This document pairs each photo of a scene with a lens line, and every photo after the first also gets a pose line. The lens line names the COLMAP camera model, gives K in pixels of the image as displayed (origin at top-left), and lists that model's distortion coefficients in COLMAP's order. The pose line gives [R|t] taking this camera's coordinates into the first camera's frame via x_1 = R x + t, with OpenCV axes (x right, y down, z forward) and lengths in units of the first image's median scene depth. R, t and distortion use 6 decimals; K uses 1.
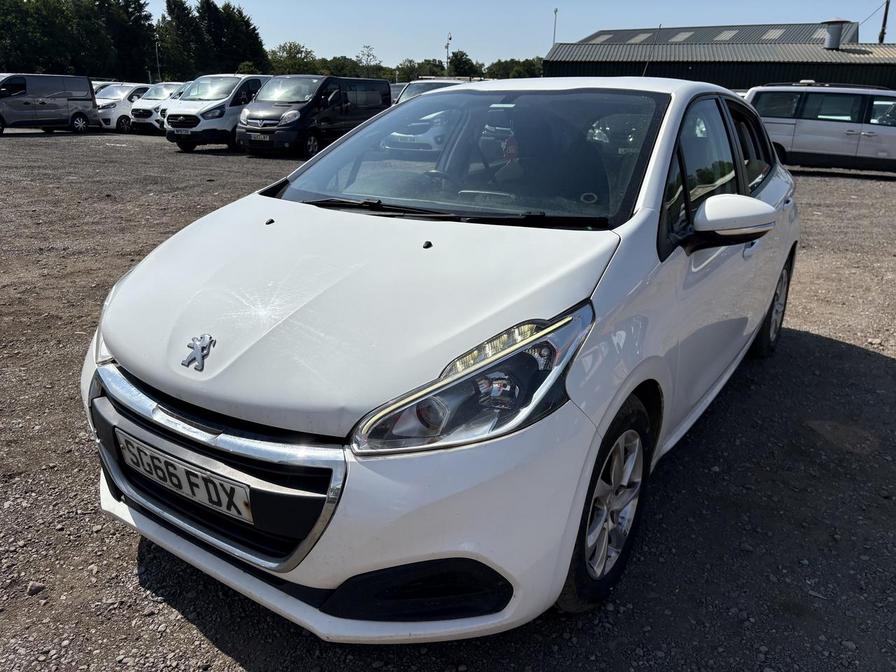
lens RADIAL K [[663.6, 0, 448.0], [0, 663.6, 336.0], [0, 0, 1]] dist [0.081400, -0.099984]
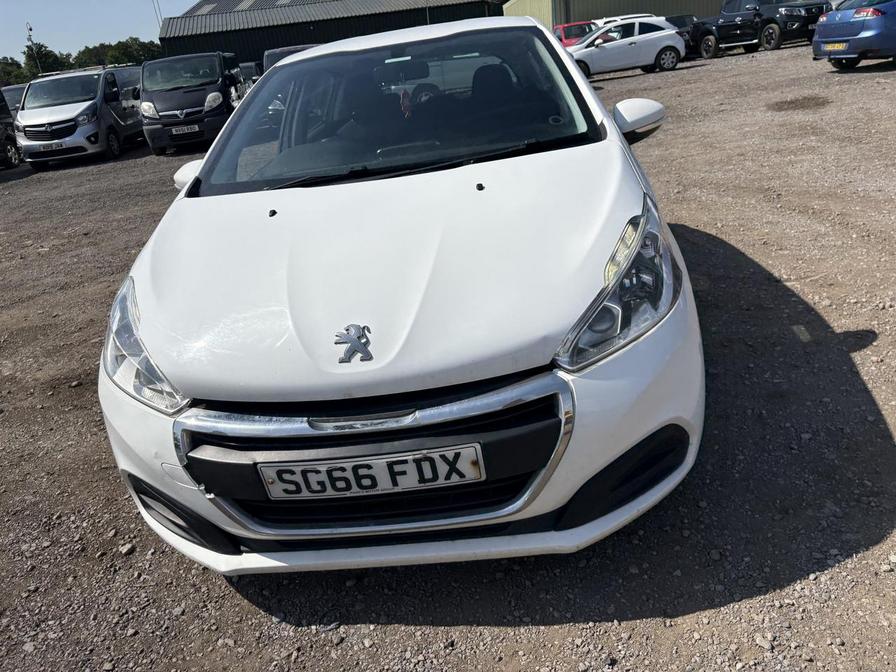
lens RADIAL K [[663.6, 0, 448.0], [0, 663.6, 336.0], [0, 0, 1]] dist [0.081400, -0.099984]
pose [[0.853059, -0.317512, 0.414098, -0.510714], [0.300506, 0.947692, 0.107594, -0.037024], [-0.426600, 0.032655, 0.903851, 0.077222]]
